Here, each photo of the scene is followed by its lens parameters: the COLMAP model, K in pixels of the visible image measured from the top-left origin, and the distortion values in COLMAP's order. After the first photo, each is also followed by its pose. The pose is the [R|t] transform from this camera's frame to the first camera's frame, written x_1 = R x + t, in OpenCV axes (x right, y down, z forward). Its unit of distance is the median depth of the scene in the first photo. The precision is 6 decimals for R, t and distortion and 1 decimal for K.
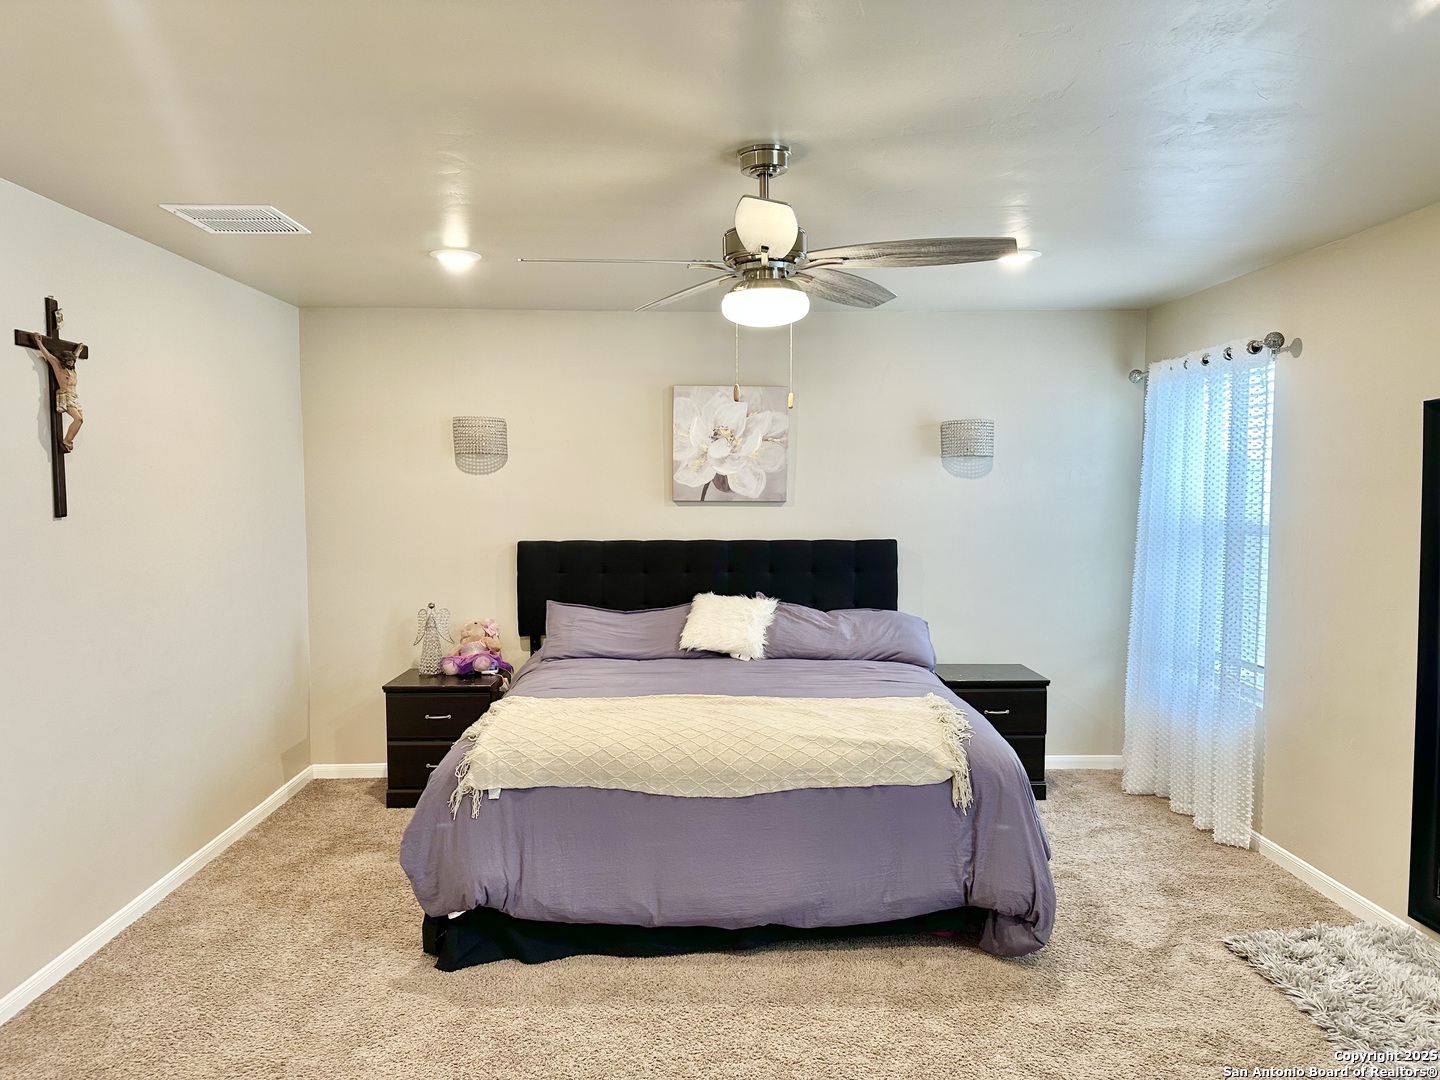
lens RADIAL K [[994.3, 0, 721.8], [0, 994.3, 546.3], [0, 0, 1]] dist [0.123898, -0.176962]
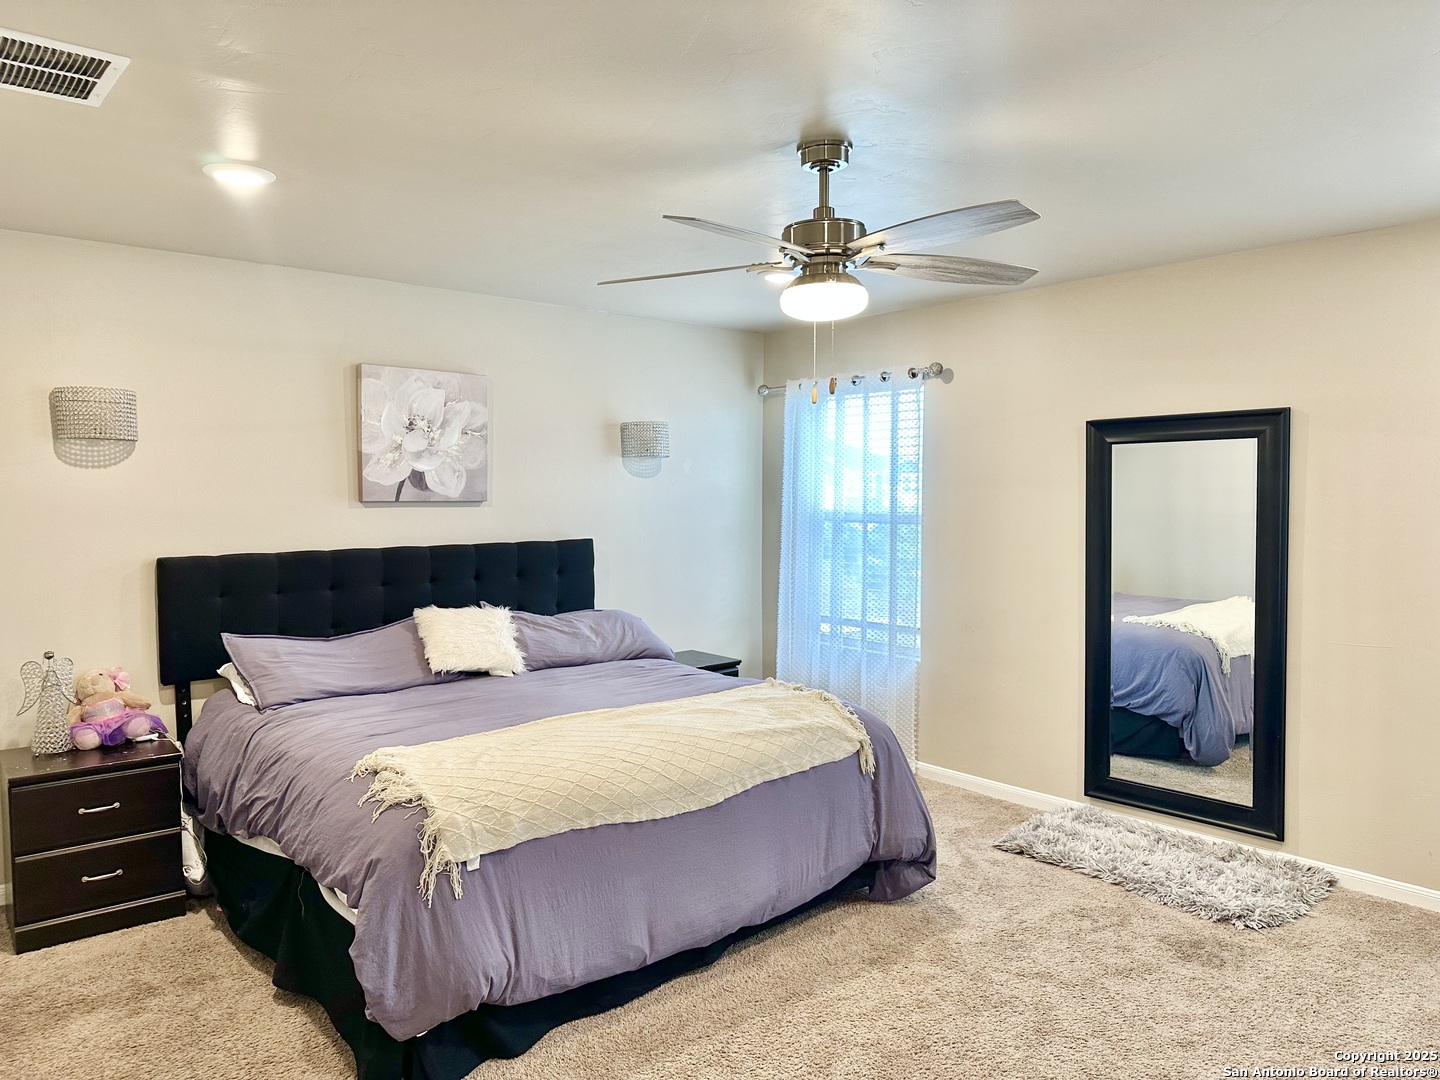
lens RADIAL K [[994.3, 0, 721.8], [0, 994.3, 546.3], [0, 0, 1]] dist [0.123898, -0.176962]
pose [[0.779207, -0.038416, 0.625589, -0.385829], [0.040810, 0.999112, 0.010522, -0.004972], [-0.625437, 0.017331, 0.780082, 0.165446]]
